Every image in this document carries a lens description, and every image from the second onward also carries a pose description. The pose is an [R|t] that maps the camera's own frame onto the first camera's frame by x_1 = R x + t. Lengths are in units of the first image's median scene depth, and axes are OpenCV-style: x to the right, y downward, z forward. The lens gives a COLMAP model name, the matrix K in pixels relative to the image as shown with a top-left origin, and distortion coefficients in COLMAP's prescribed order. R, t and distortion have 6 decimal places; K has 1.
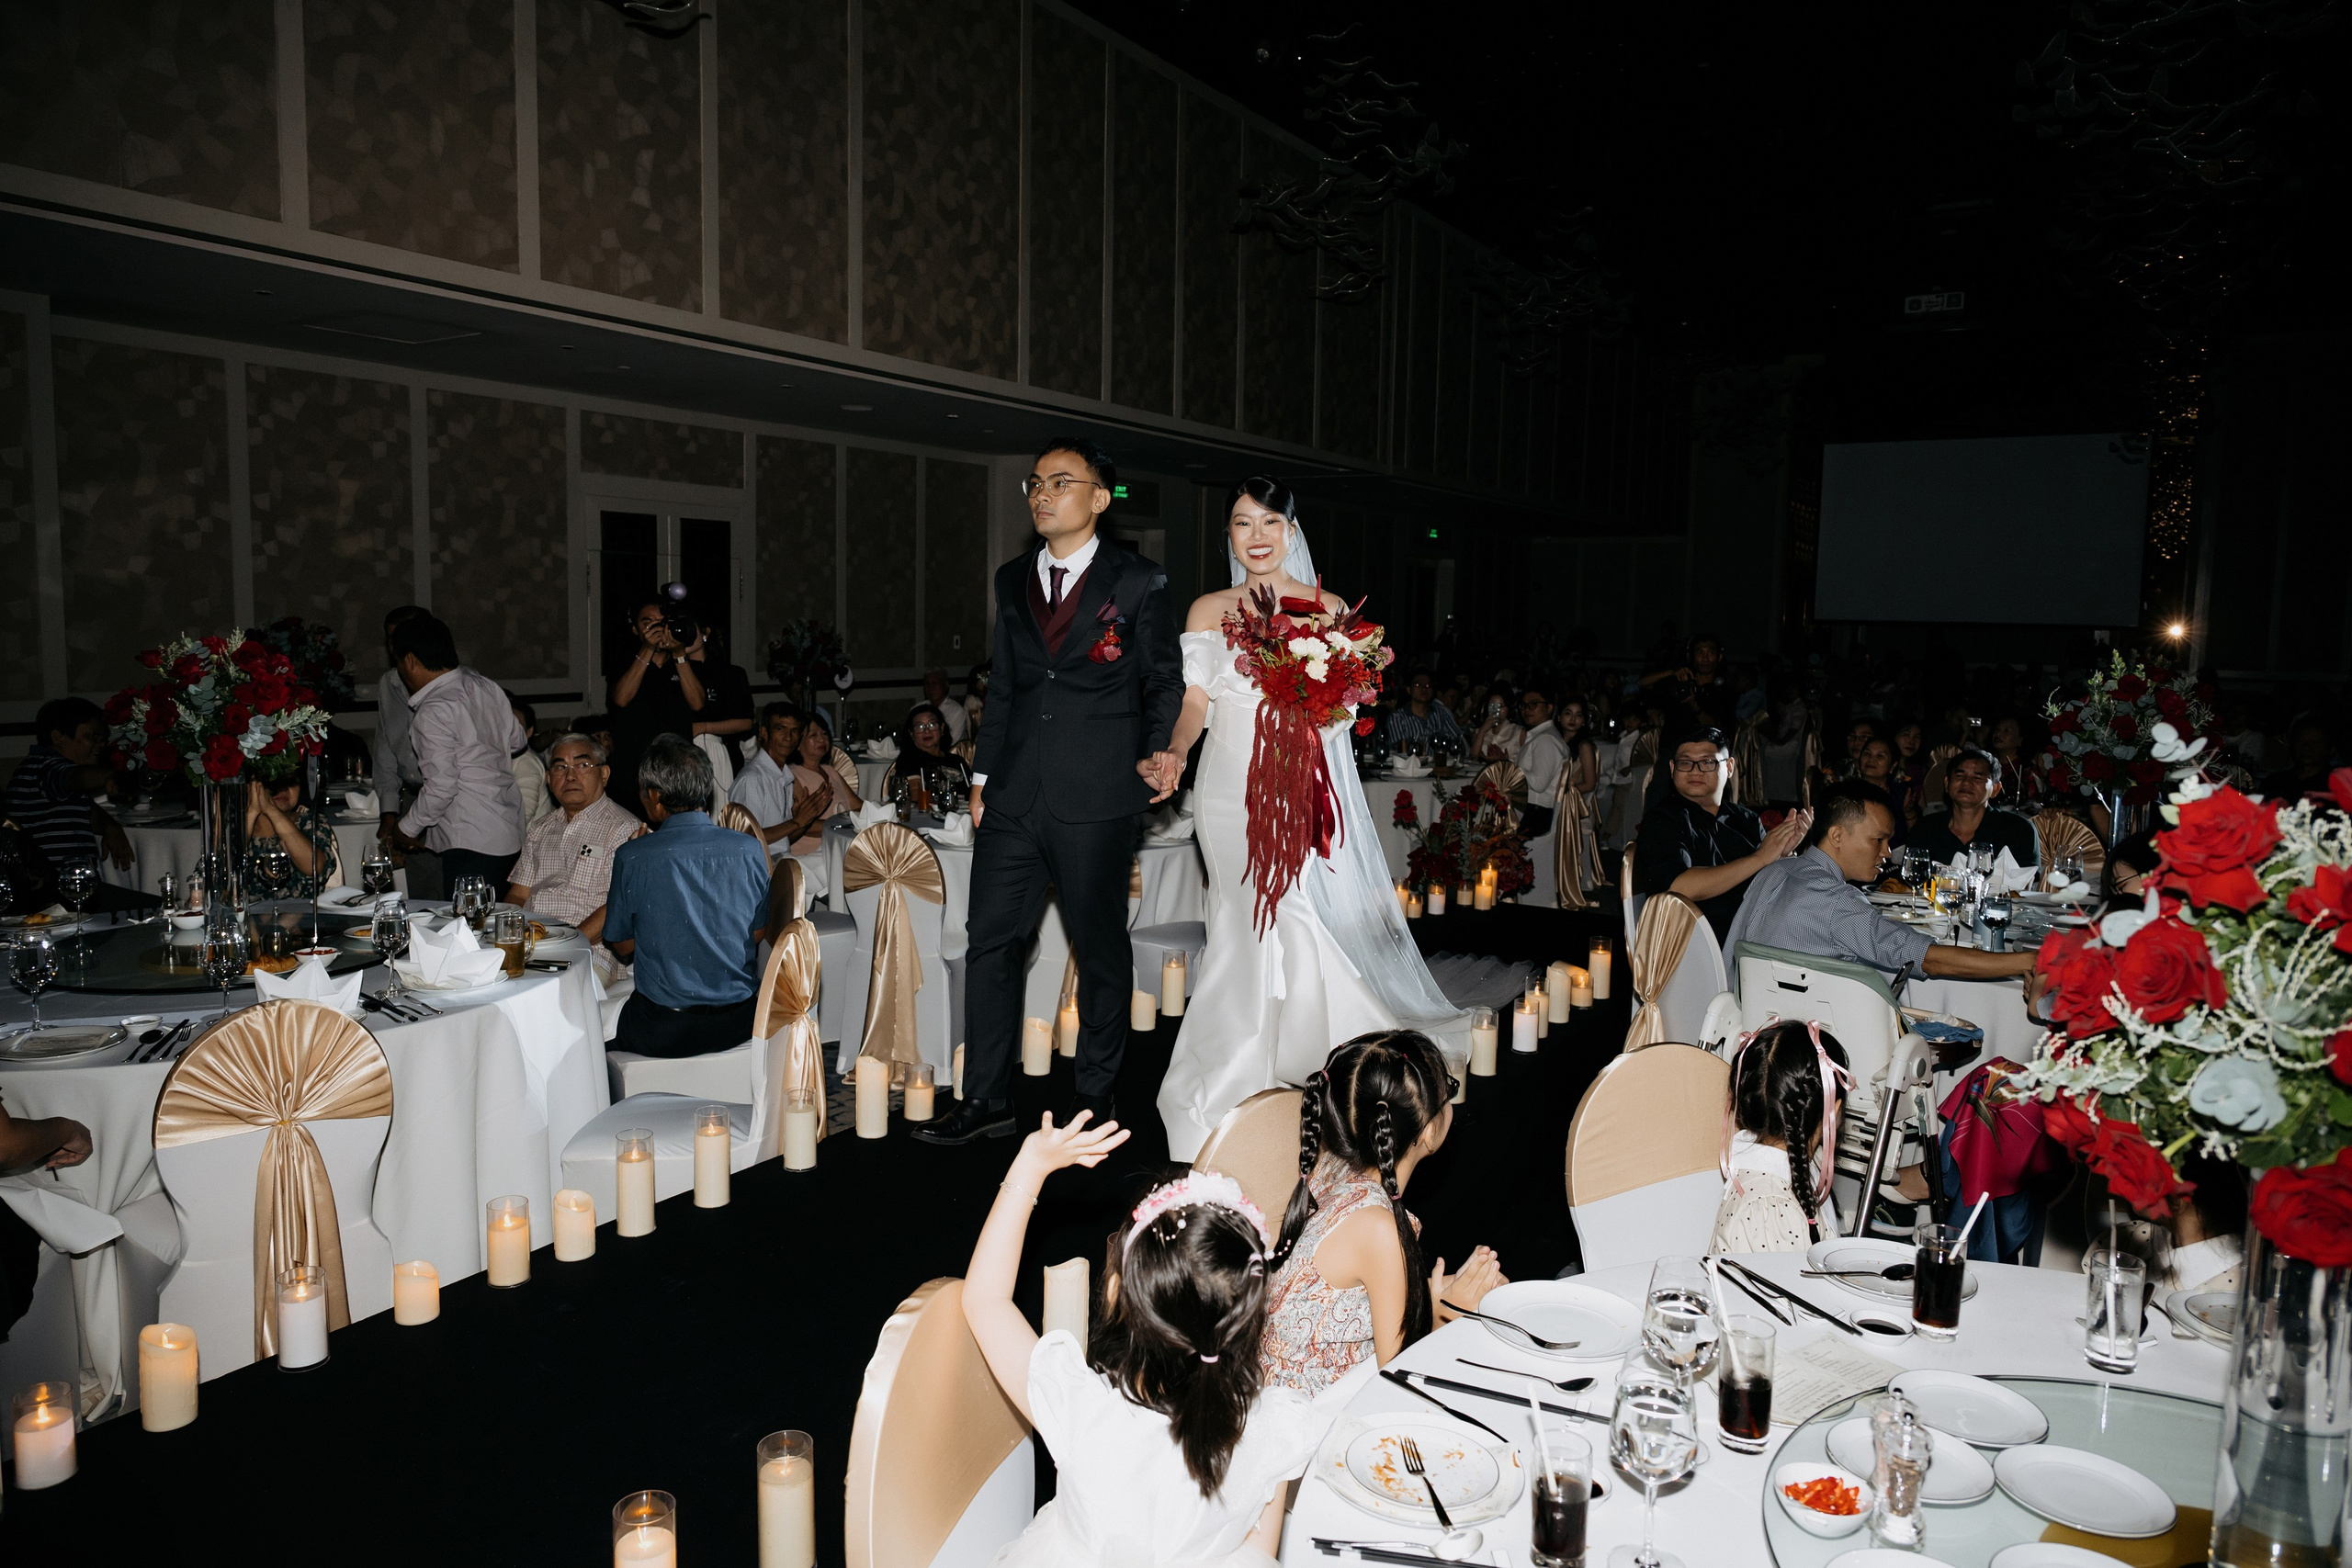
lens RADIAL K [[1640.3, 0, 1176.1], [0, 1640.3, 798.2], [0, 0, 1]] dist [0.006852, 0.003987]
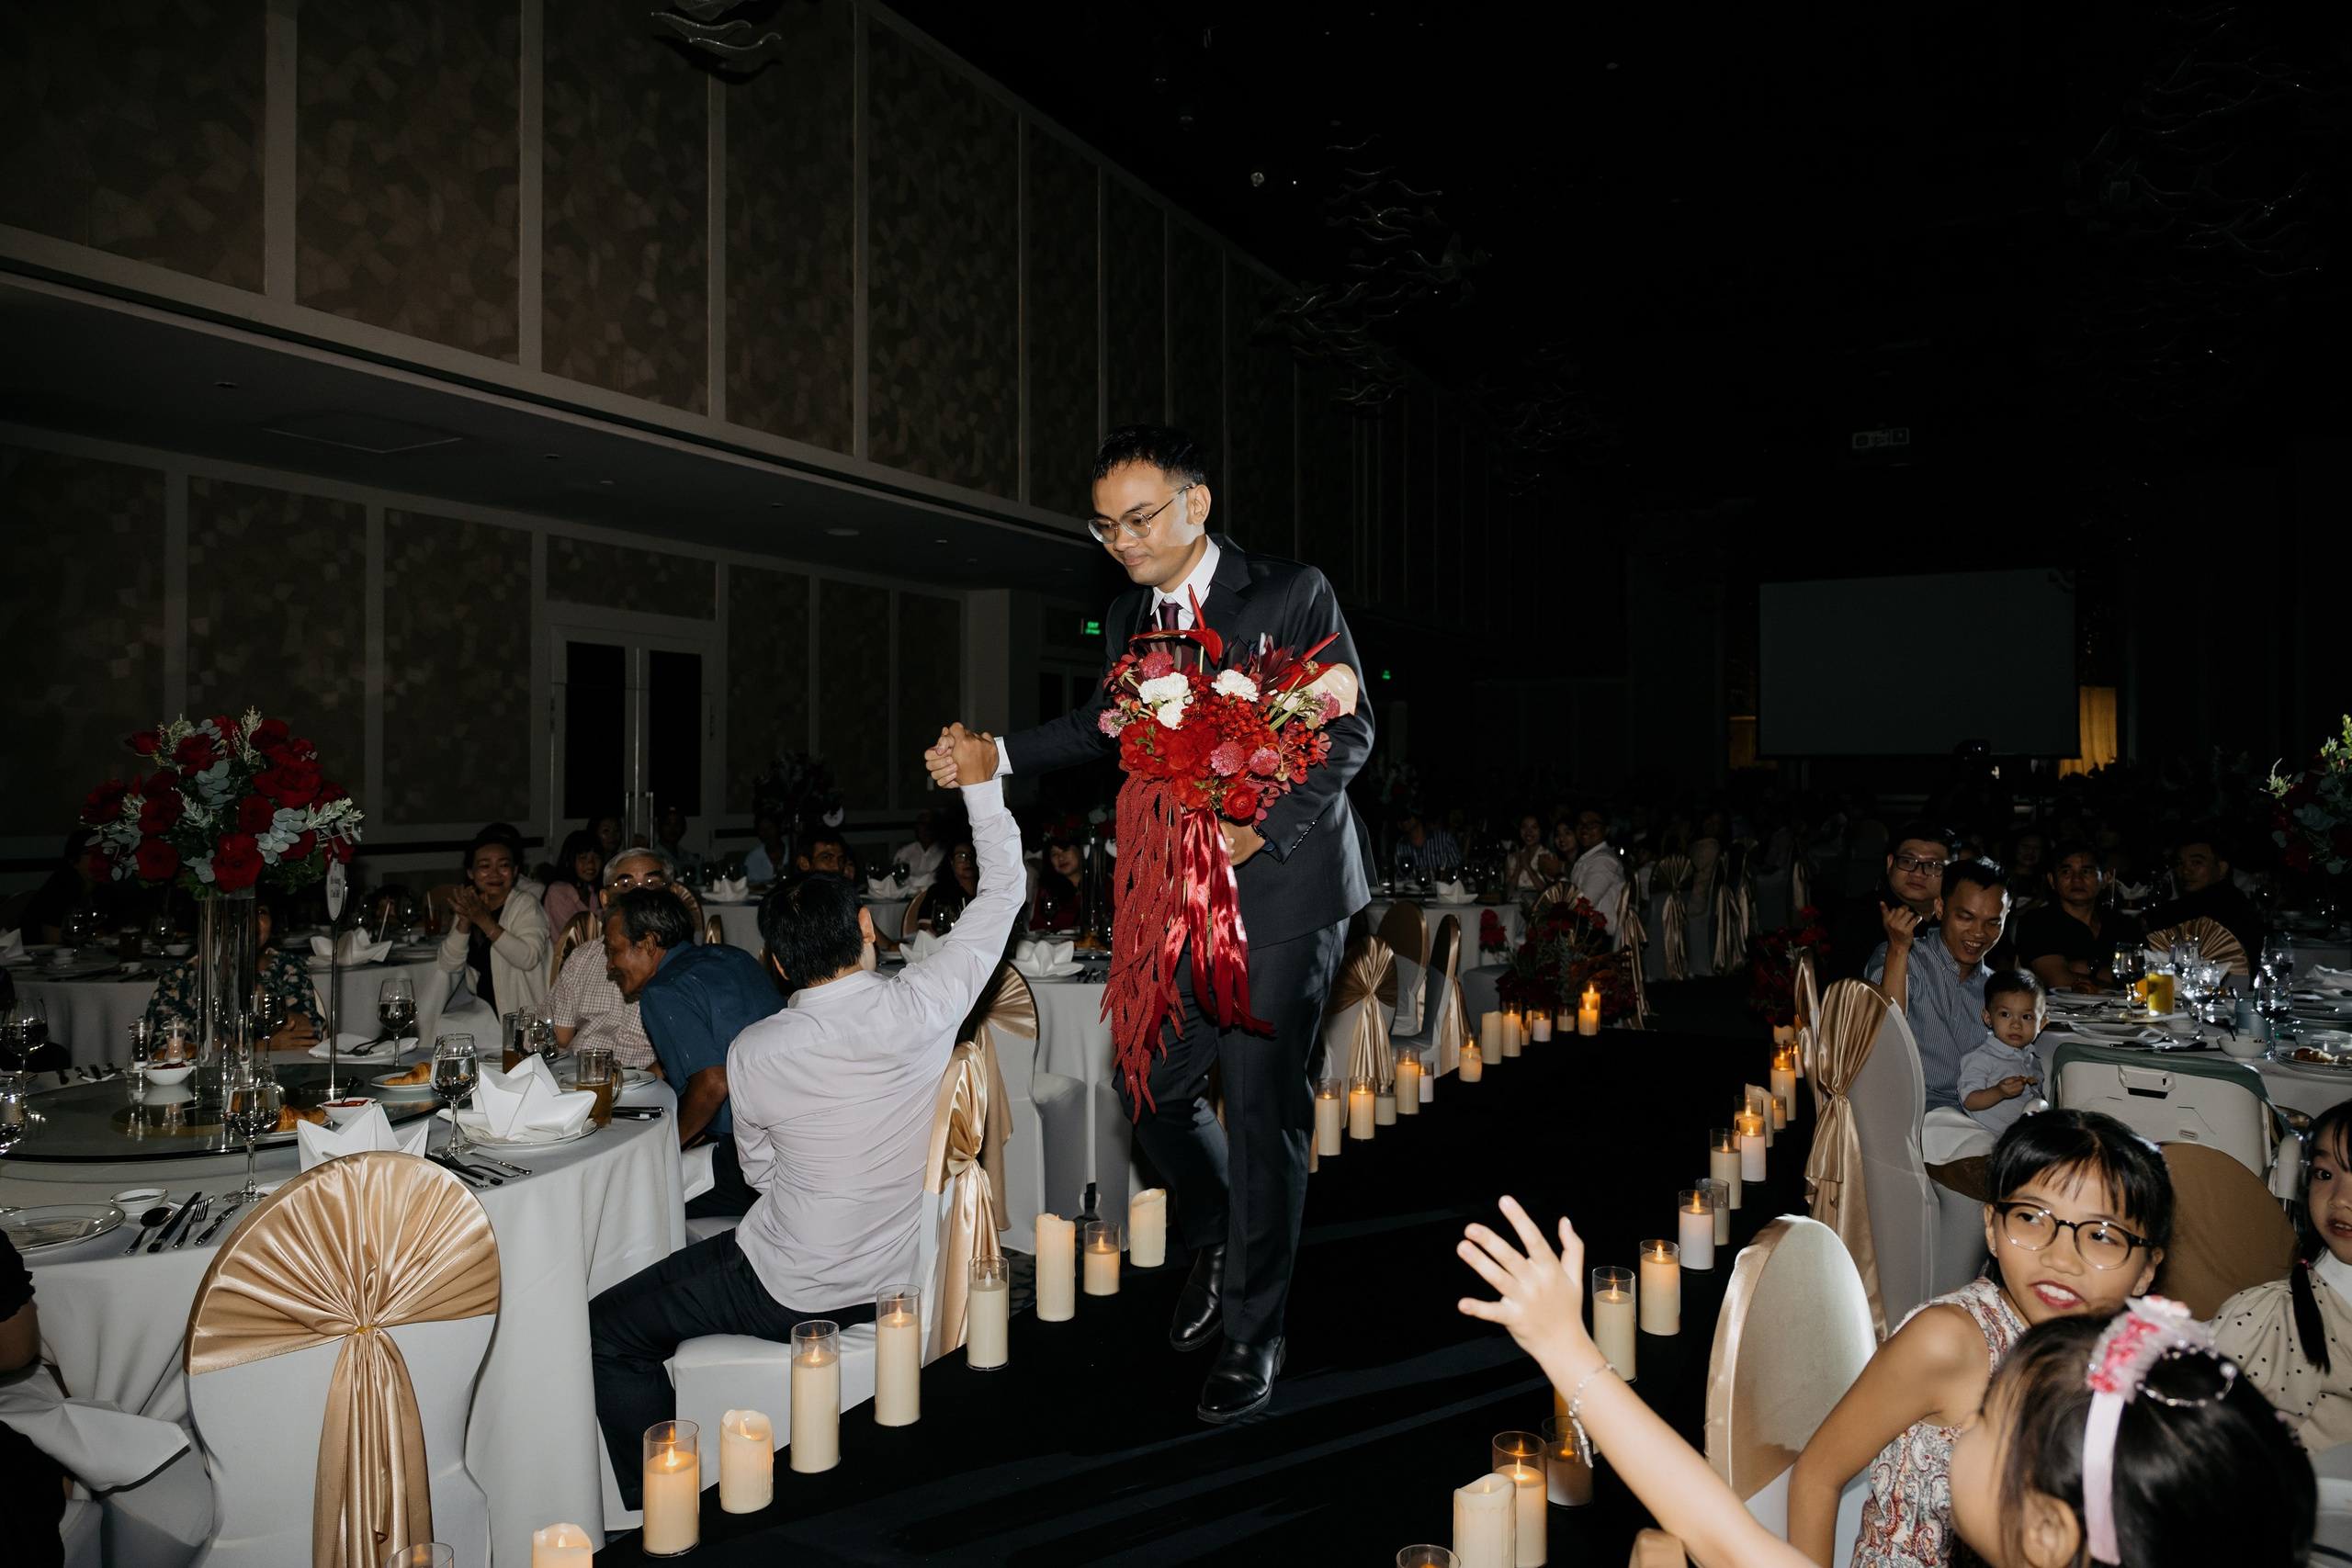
lens RADIAL K [[1622.3, 0, 1176.0], [0, 1622.3, 784.0], [0, 0, 1]] dist [0.010342, -0.004528]
pose [[0.997261, -0.019801, 0.071259, -0.085254], [0.027552, 0.993605, -0.109495, 0.017280], [-0.068635, 0.111158, 0.991430, 0.086398]]
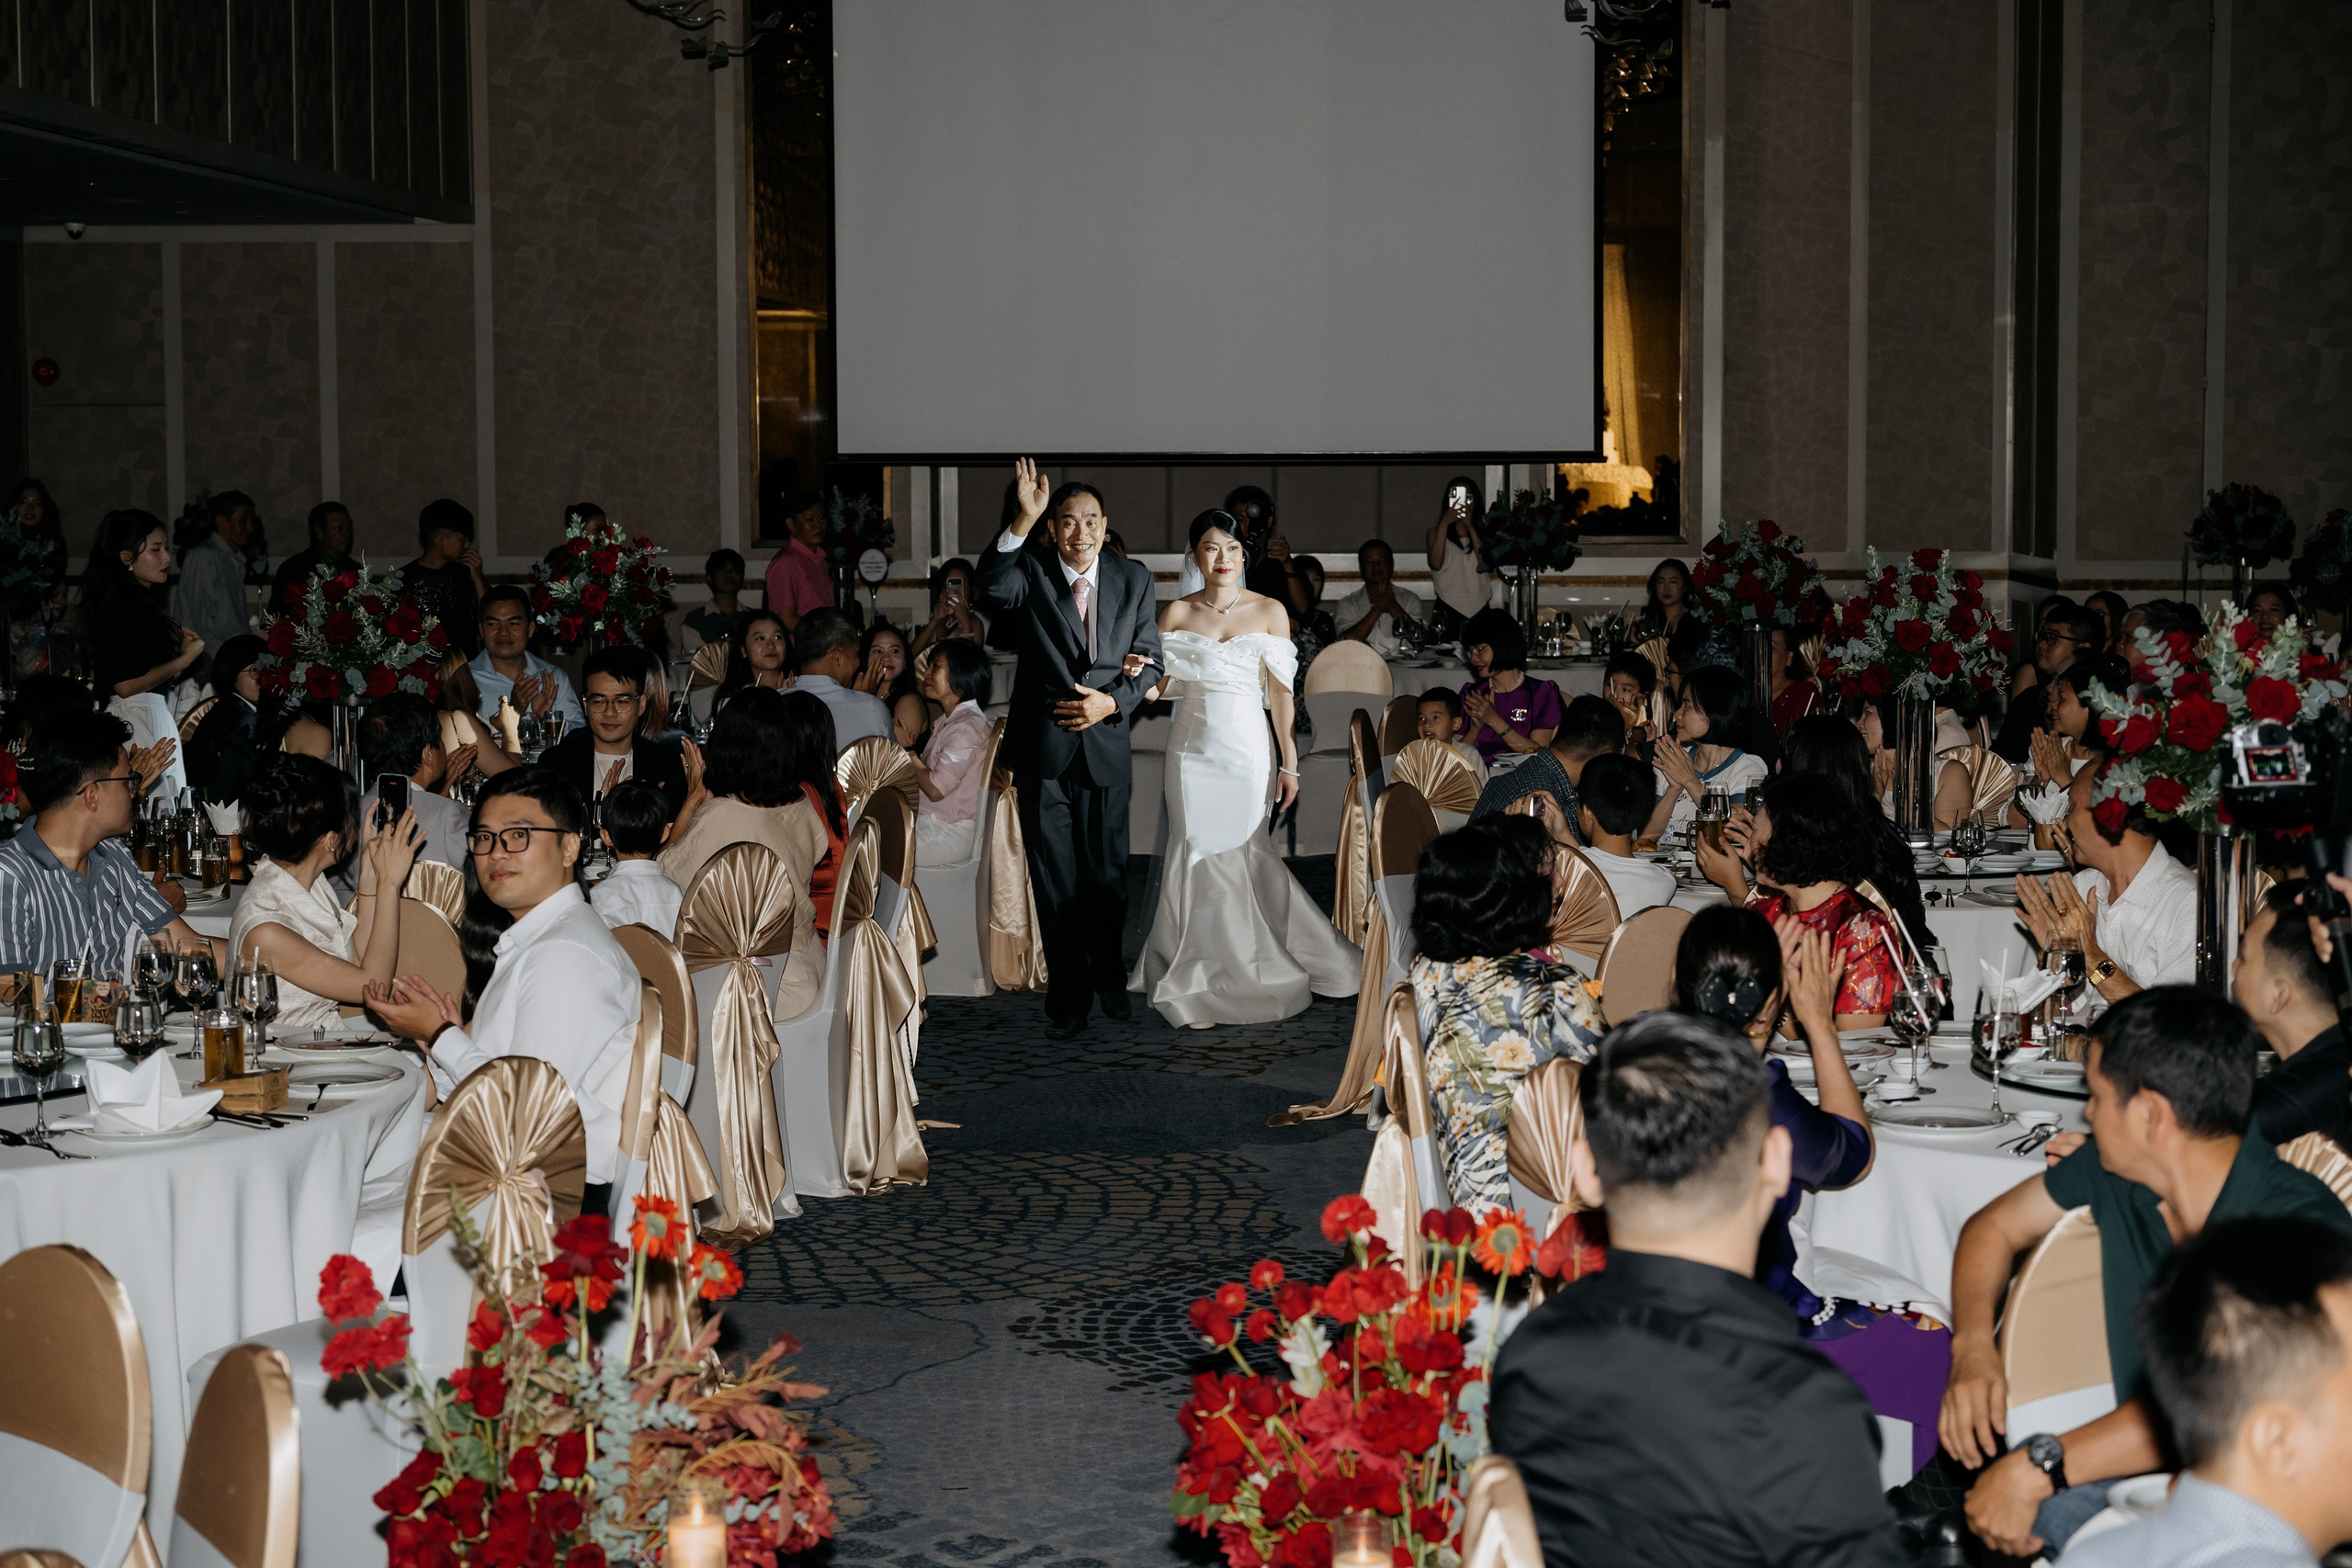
lens RADIAL K [[4410.3, 0, 1210.3], [0, 4410.3, 713.7], [0, 0, 1]] dist [0.000889, 0.080563]
pose [[0.860178, -0.057285, 0.506766, -0.084248], [0.077310, 0.996835, -0.018543, -0.058748], [-0.504099, 0.055128, 0.861884, 0.259205]]
